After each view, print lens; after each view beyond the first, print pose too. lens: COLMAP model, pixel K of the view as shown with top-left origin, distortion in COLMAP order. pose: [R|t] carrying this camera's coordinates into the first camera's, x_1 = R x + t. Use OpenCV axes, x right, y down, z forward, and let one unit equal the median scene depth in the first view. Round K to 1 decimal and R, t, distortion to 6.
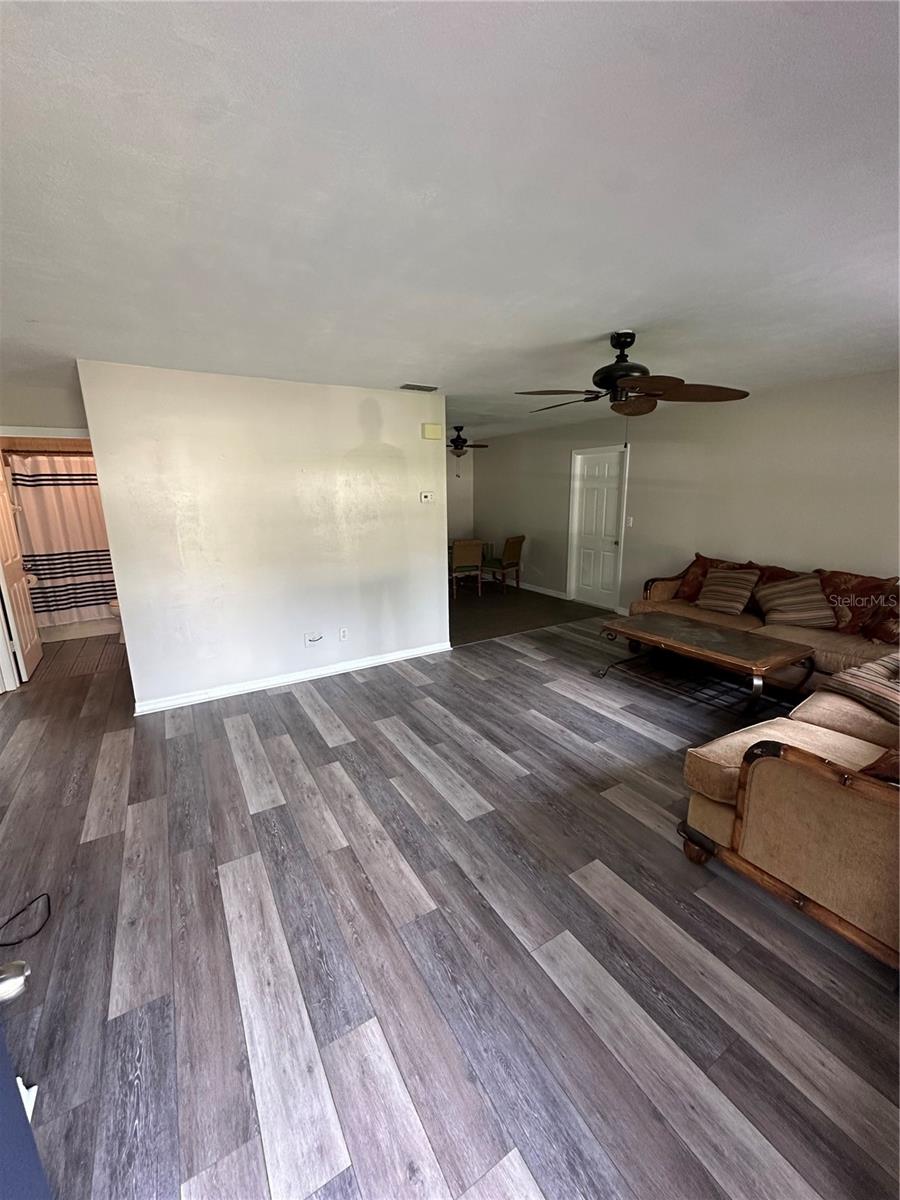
lens RADIAL K [[485.3, 0, 450.0], [0, 485.3, 603.9], [0, 0, 1]] dist [-0.002246, 0.000273]
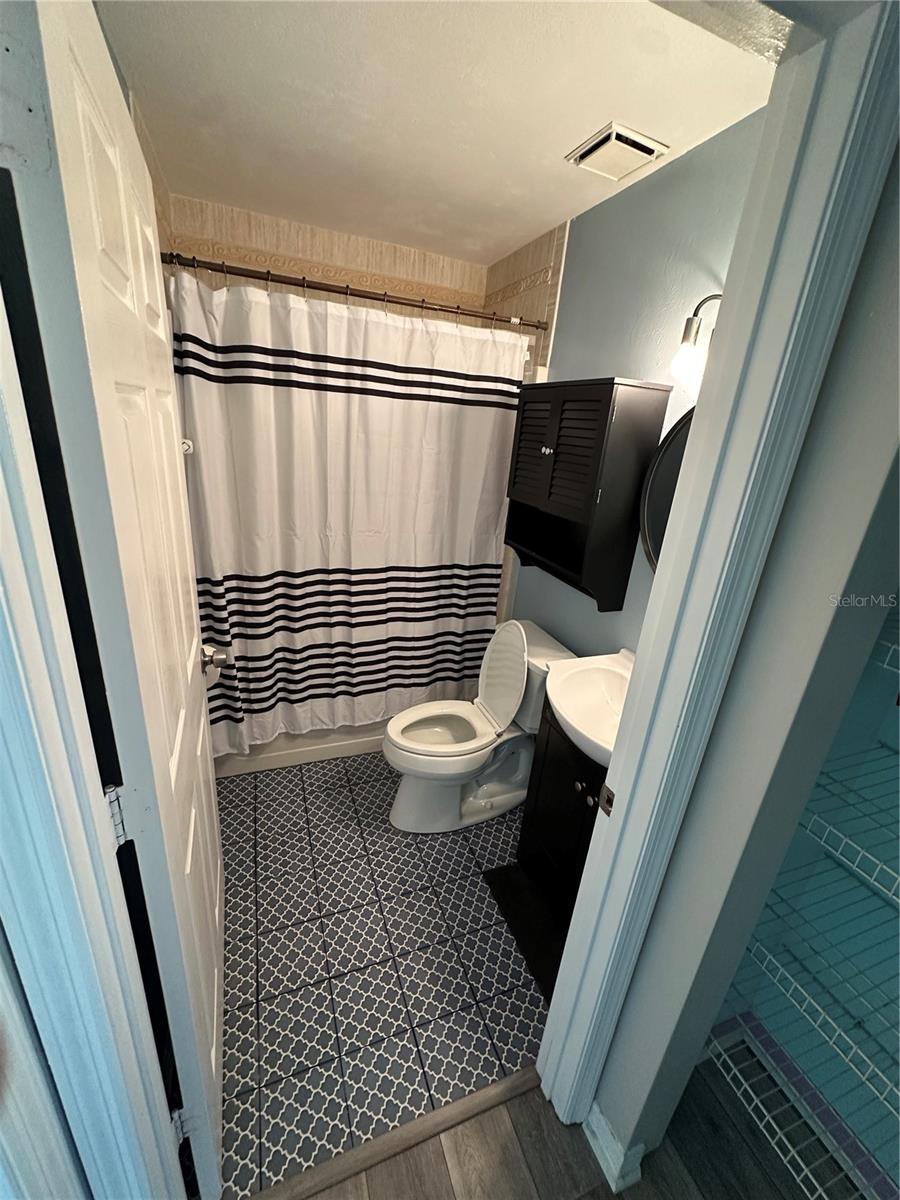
lens RADIAL K [[485.3, 0, 449.1], [0, 485.3, 597.7], [0, 0, 1]] dist [-0.002246, 0.000273]
pose [[0.981430, 0.155427, -0.112415, -0.639204], [-0.140915, 0.981813, 0.127222, -0.157827], [0.130144, -0.109019, 0.985483, 0.663095]]
